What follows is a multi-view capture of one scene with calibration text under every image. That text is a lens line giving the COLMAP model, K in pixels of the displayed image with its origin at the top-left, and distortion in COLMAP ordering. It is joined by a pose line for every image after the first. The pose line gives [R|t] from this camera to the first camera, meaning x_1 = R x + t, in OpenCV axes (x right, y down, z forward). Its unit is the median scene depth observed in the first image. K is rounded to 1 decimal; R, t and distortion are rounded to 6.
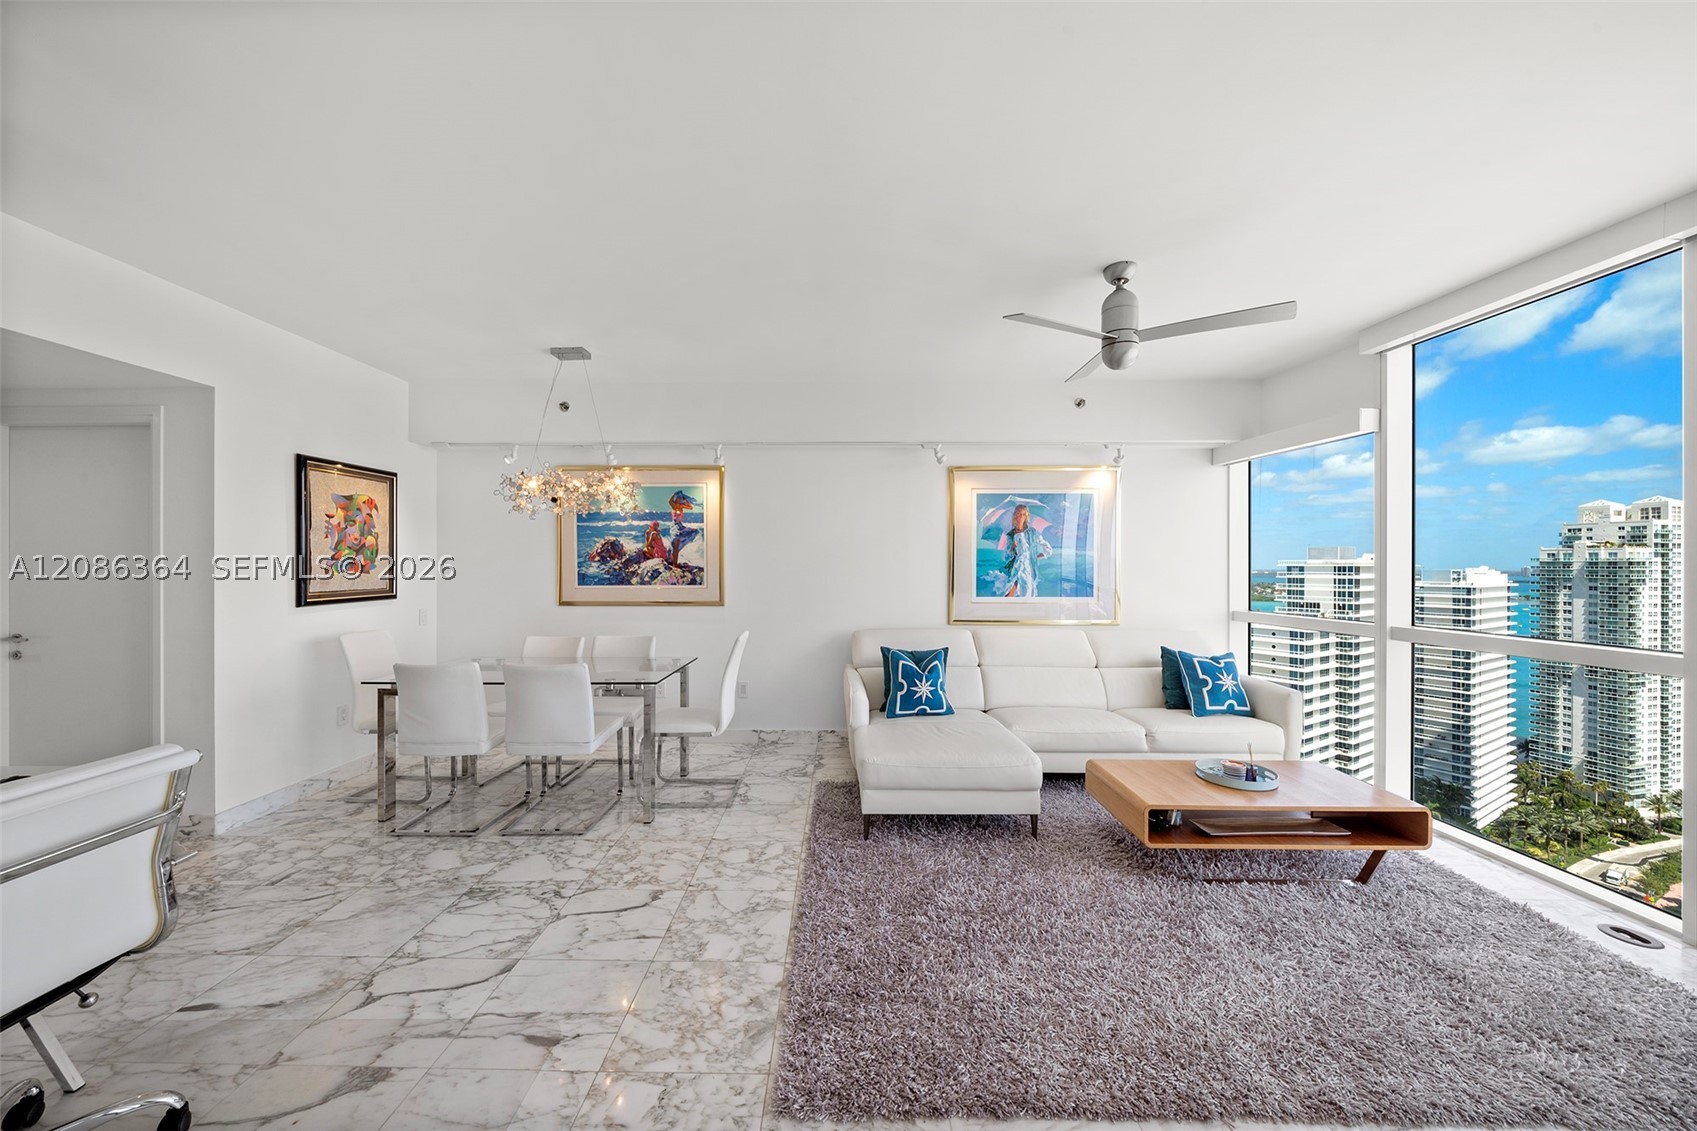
lens RADIAL K [[607.1, 0, 834.5], [0, 607.1, 565.9], [0, 0, 1]] dist [-0.004291, 0.000222]
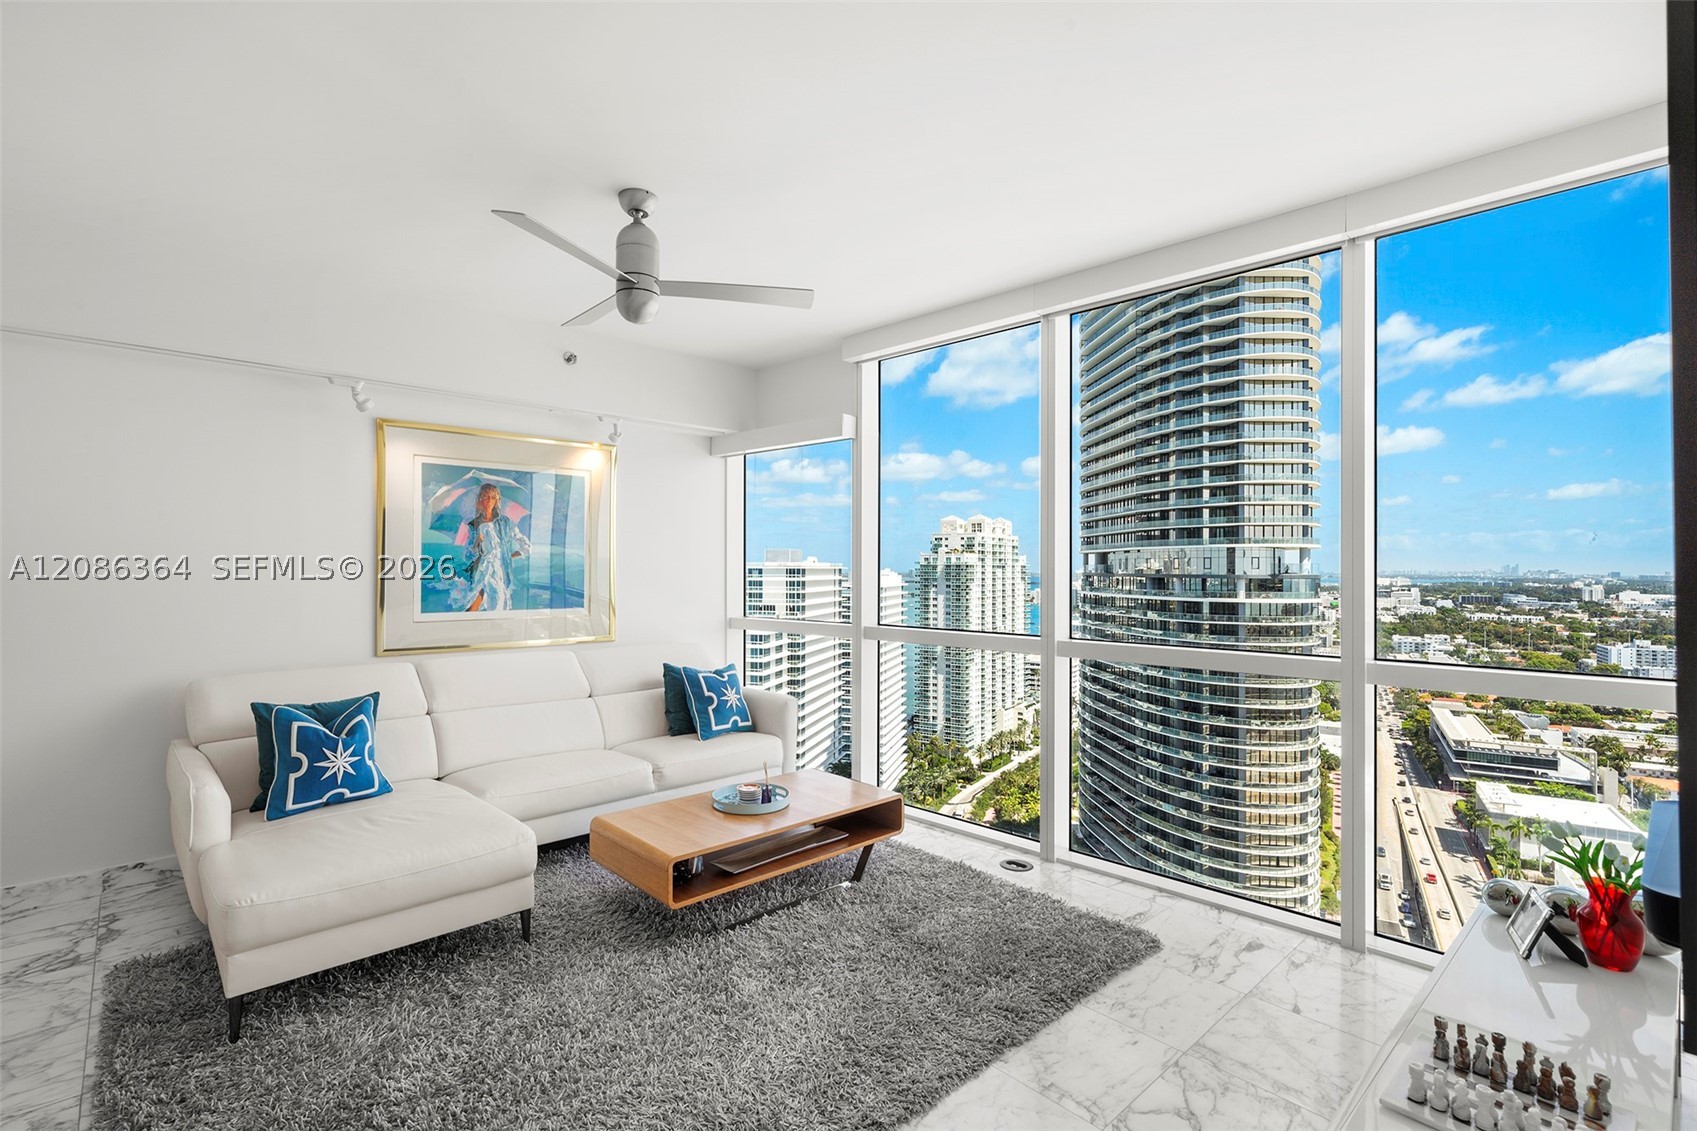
lens RADIAL K [[771.6, 0, 834.9], [0, 771.6, 568.7], [0, 0, 1]] dist [-0.000647, 0.000987]
pose [[0.729030, -0.000059, 0.684481, -0.022116], [-0.000490, 1.000000, 0.000608, -0.000147], [-0.684481, -0.000778, 0.729030, 0.045464]]
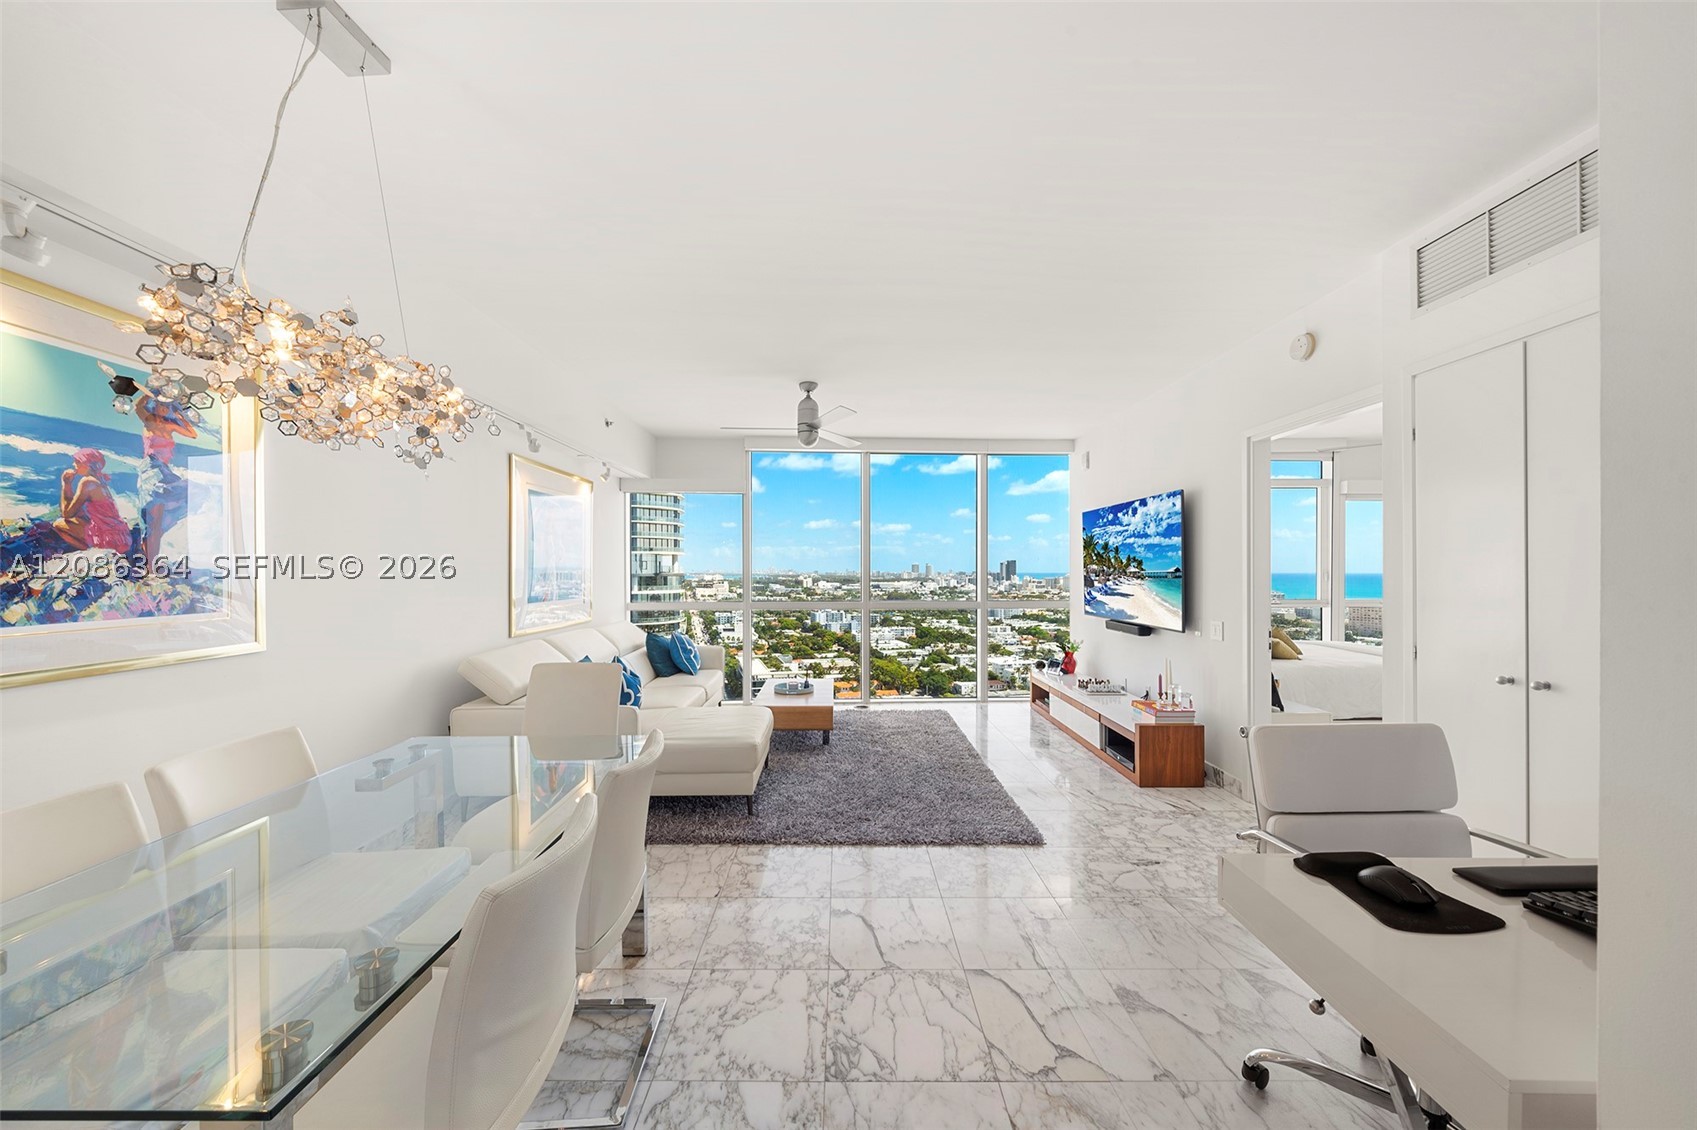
lens RADIAL K [[615.8, 0, 837.4], [0, 615.8, 572.9], [0, 0, 1]] dist [-0.005631, -0.000059]
pose [[-0.008957, -0.006804, 0.999937, -0.683826], [0.001170, 0.999976, 0.006814, 0.000330], [-0.999959, 0.001231, -0.008949, 0.550343]]
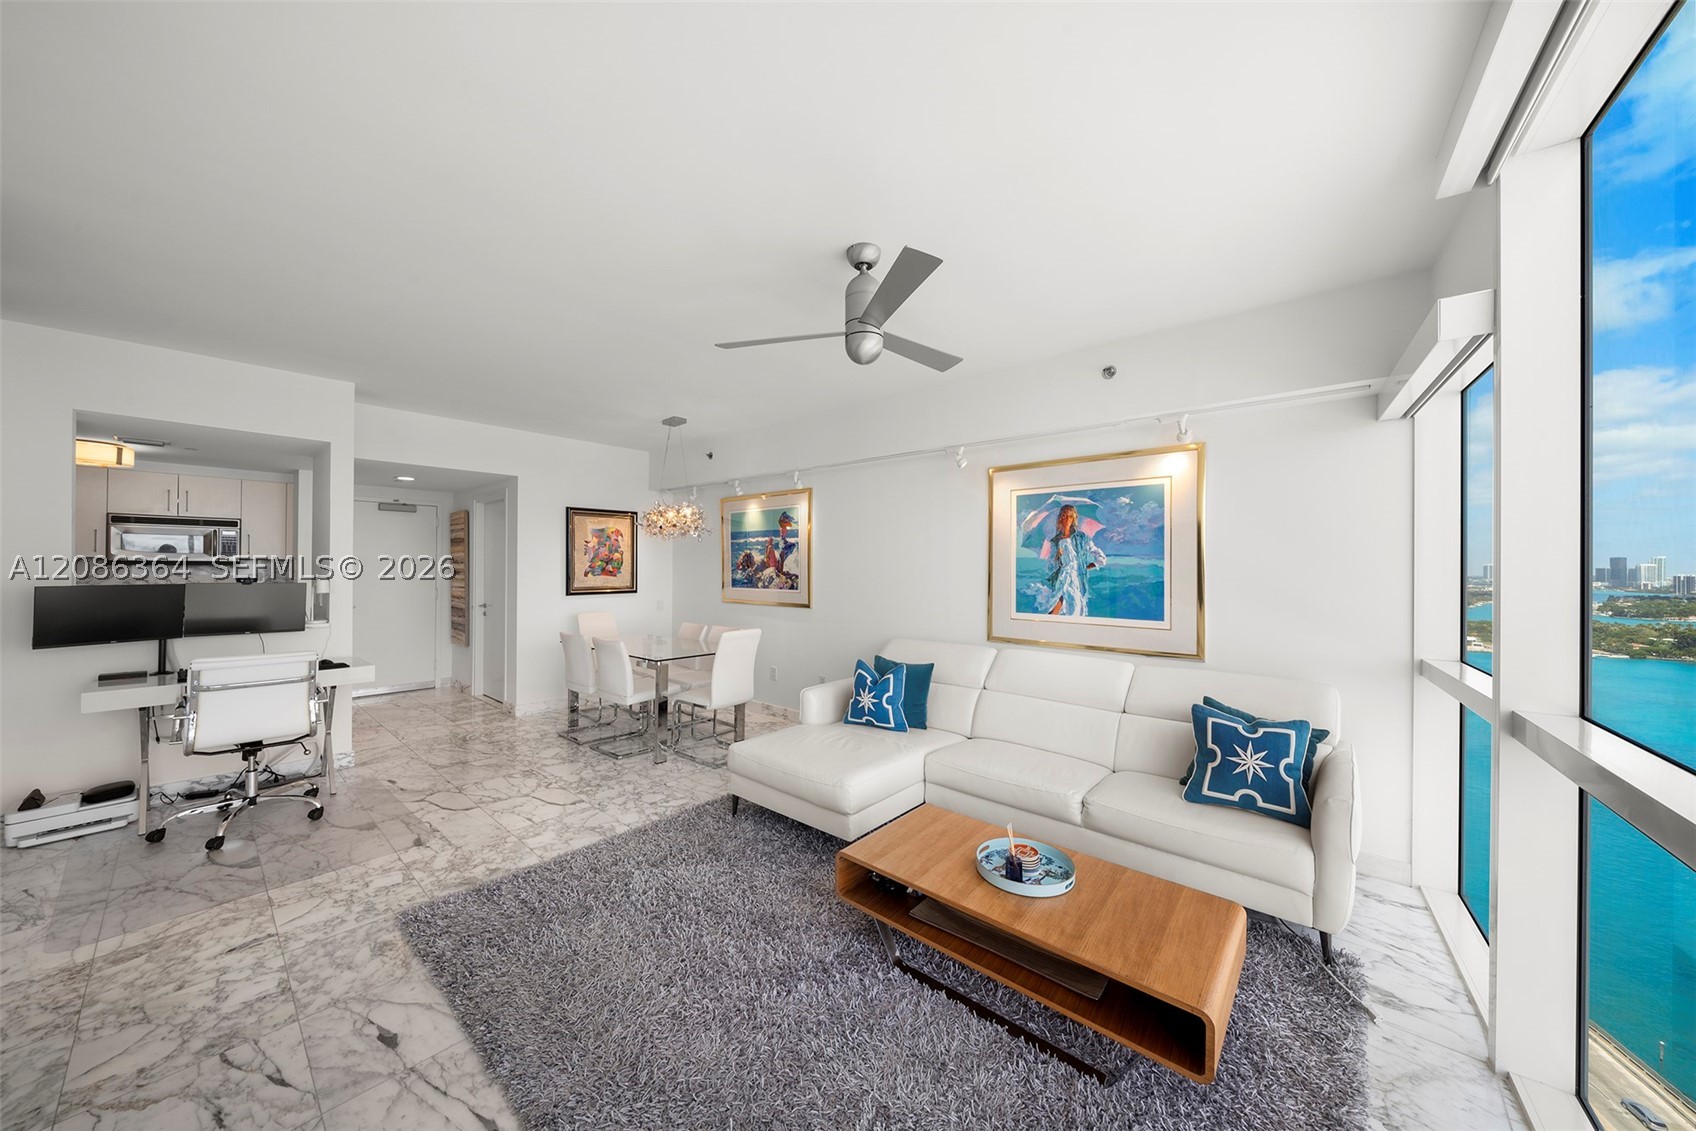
lens RADIAL K [[578.7, 0, 836.2], [0, 578.7, 566.0], [0, 0, 1]] dist [-0.006171, -0.000118]
pose [[0.758252, 0.002622, -0.651956, 0.584587], [-0.006230, 0.999975, -0.003224, -0.012125], [0.651931, 0.006506, 0.758250, 0.191515]]
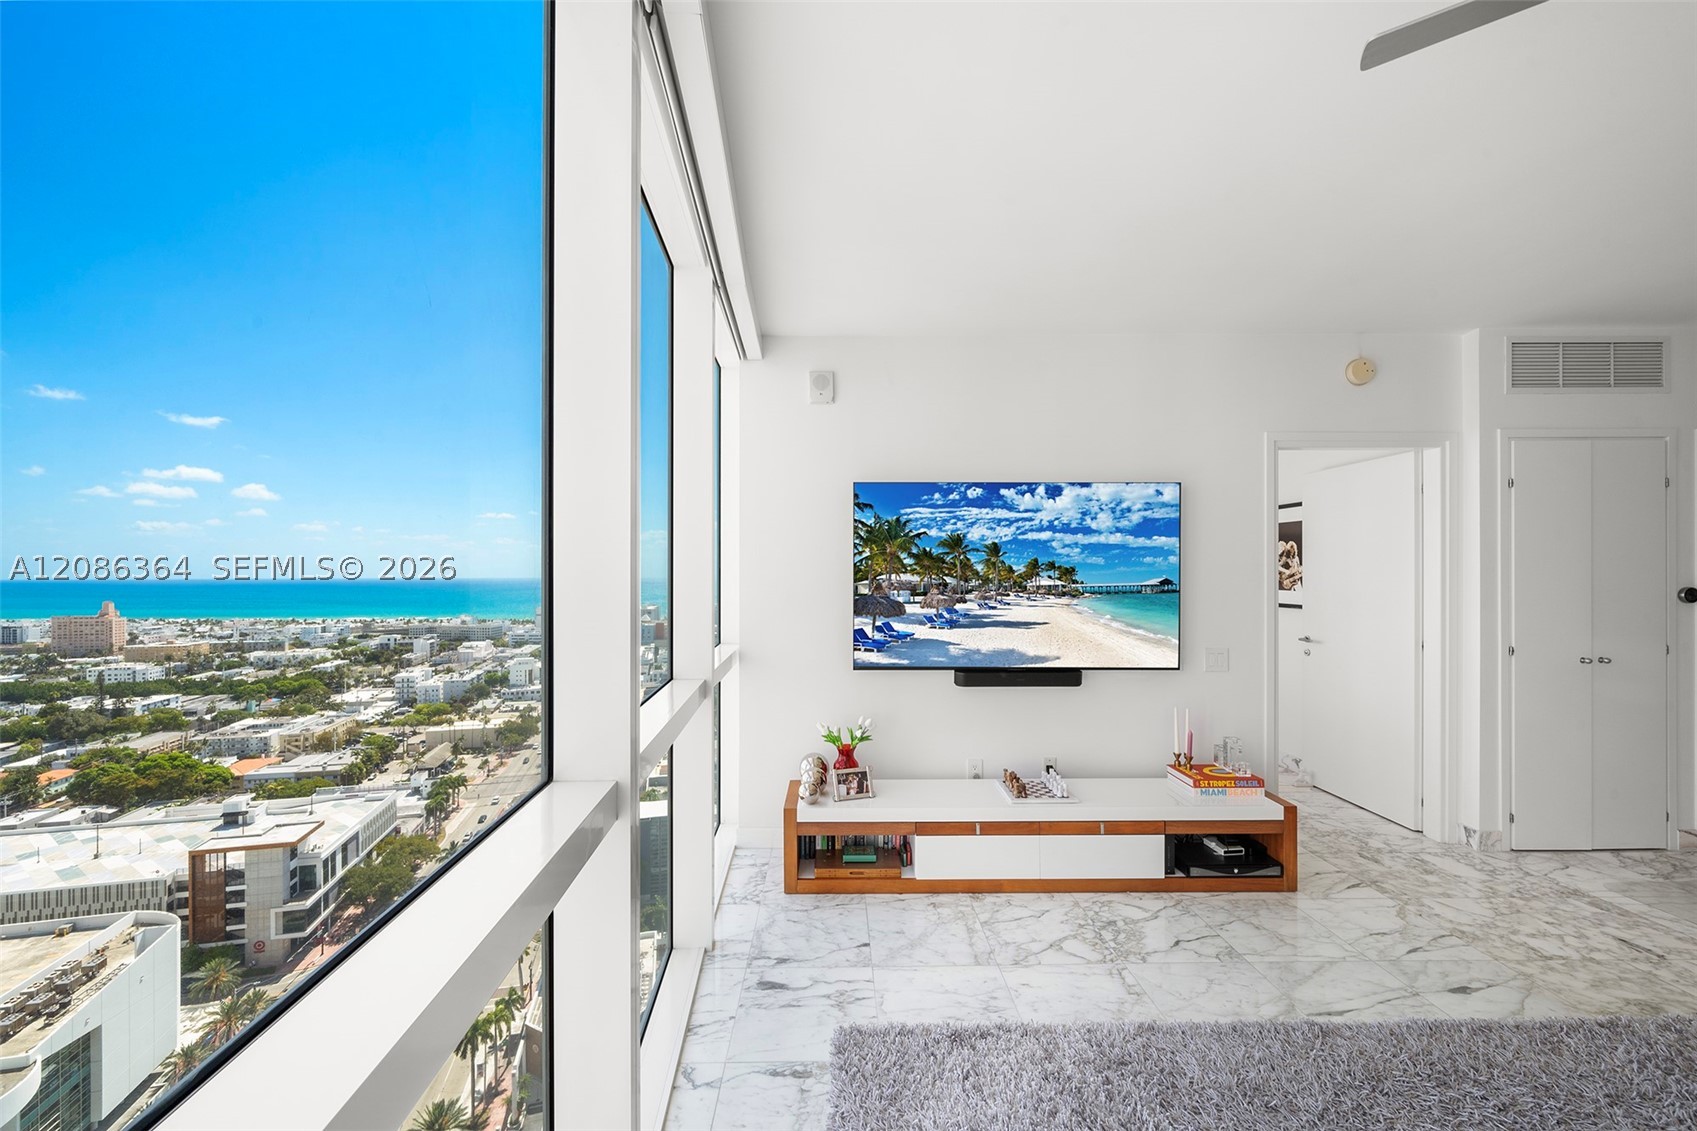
lens RADIAL K [[648.8, 0, 826.1], [0, 648.8, 571.5], [0, 0, 1]] dist [-0.001595, -0.000077]
pose [[-0.999916, 0.000626, -0.012922, 0.596636], [0.000647, 0.999998, -0.001617, -0.008586], [0.012921, -0.001625, -0.999915, 0.744659]]
